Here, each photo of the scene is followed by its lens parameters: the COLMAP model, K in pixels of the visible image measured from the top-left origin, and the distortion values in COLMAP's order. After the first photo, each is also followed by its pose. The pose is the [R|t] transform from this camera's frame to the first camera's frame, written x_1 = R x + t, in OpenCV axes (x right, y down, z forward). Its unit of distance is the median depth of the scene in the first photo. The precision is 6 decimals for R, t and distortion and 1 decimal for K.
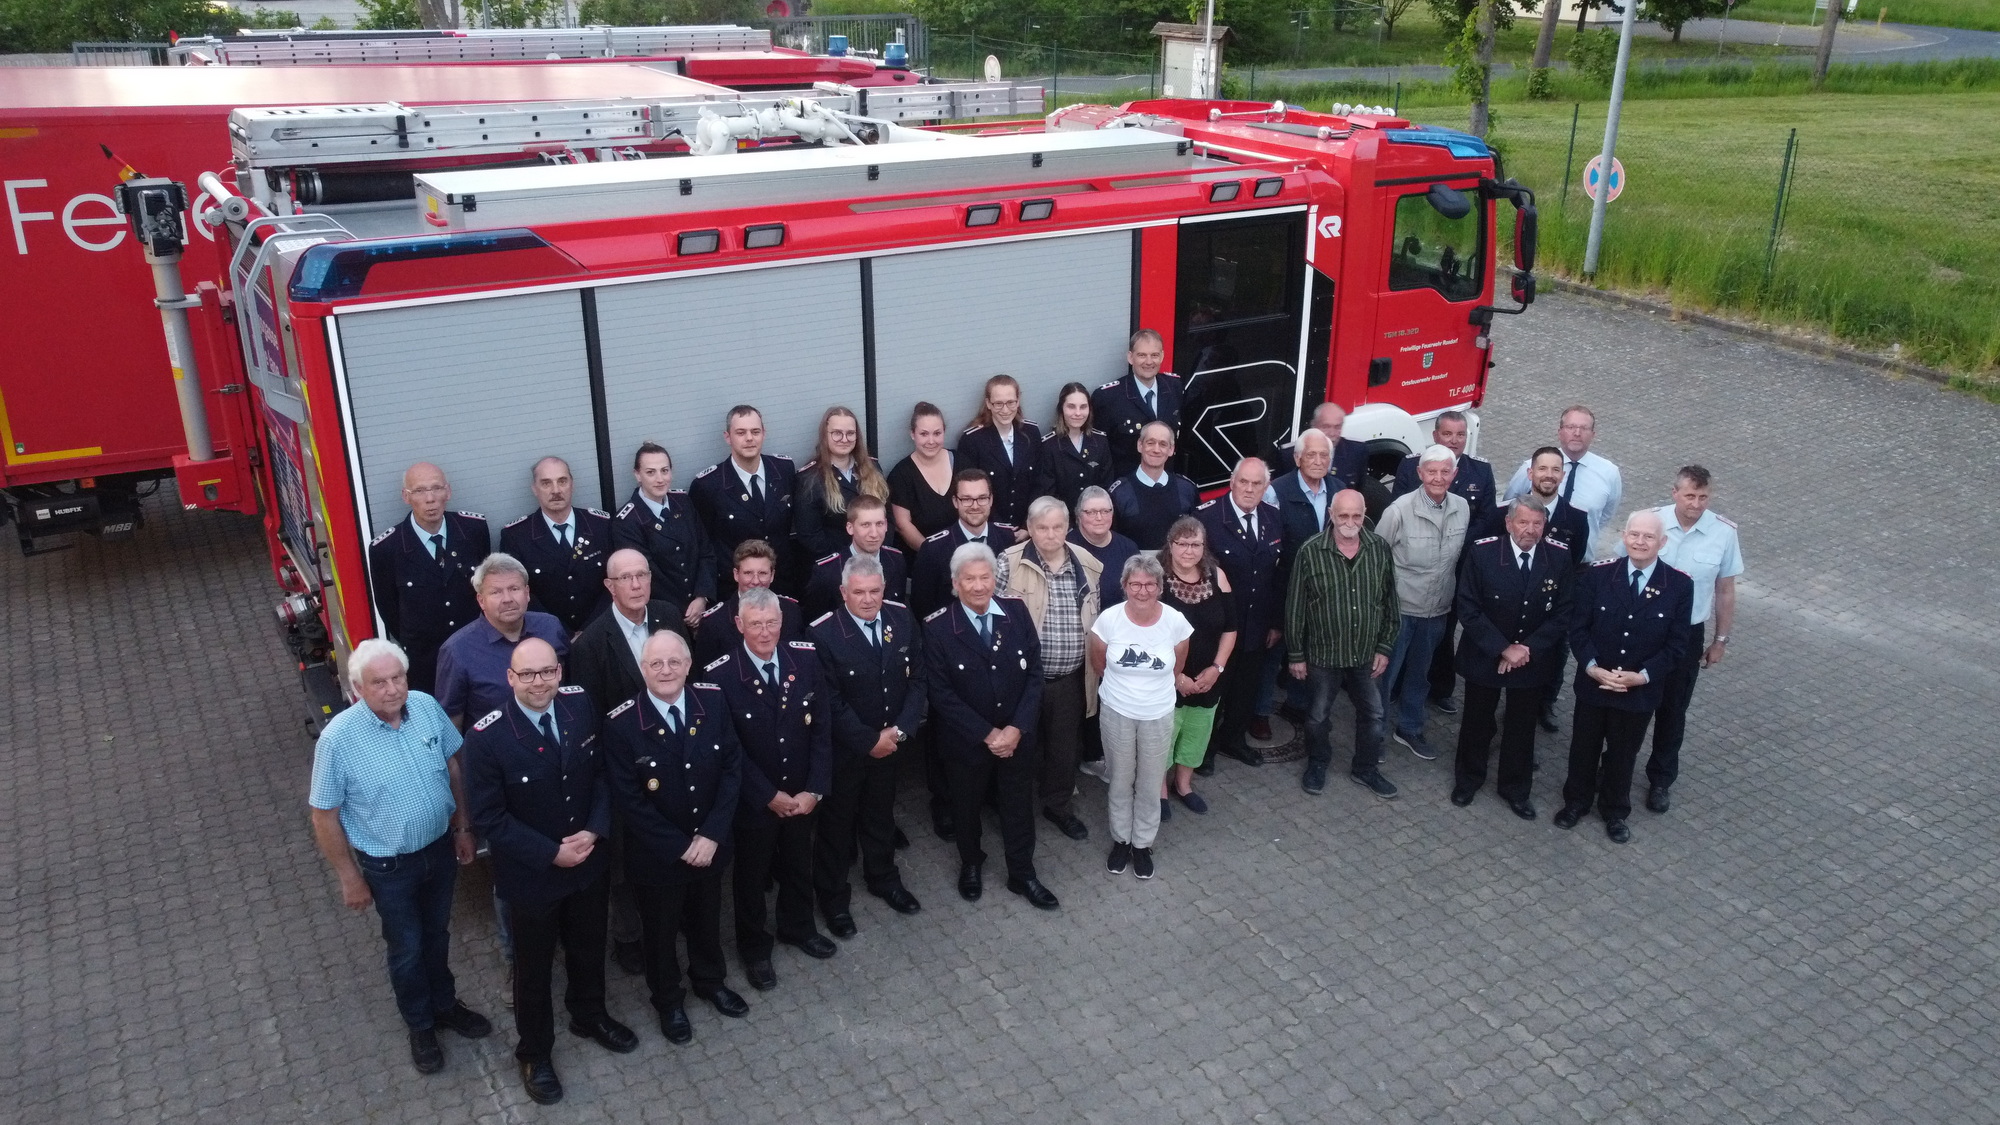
lens RADIAL K [[1595.4, 0, 1042.0], [0, 1595.4, 554.5], [0, 0, 1]] dist [0.008619, 0.000697]
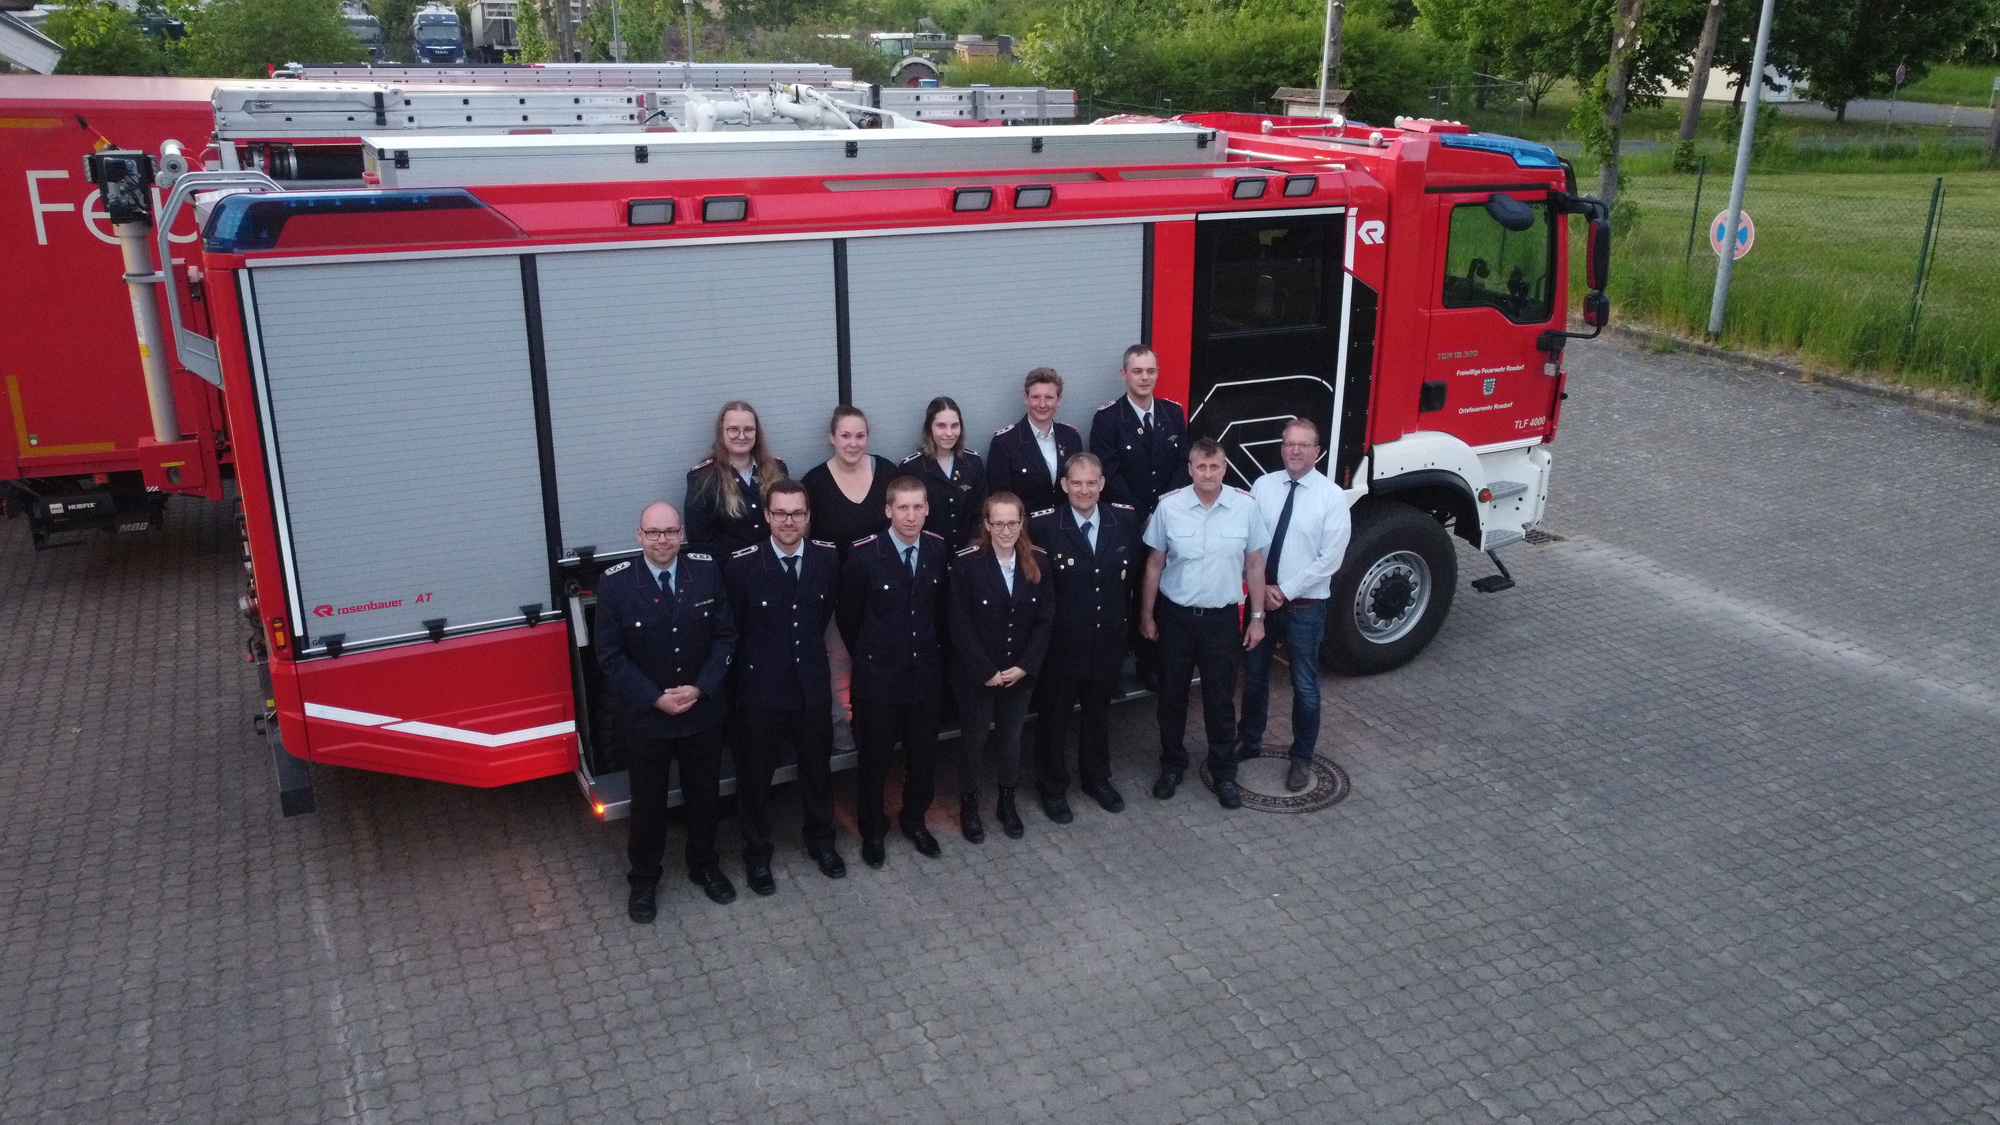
lens RADIAL K [[1593.3, 0, 1027.3], [0, 1593.3, 553.6], [0, 0, 1]] dist [0.008272, -0.003660]
pose [[0.994731, 0.030705, -0.097818, 0.086041], [-0.035819, 0.998058, -0.050965, 0.036801], [0.096063, 0.054201, 0.993898, 0.084385]]
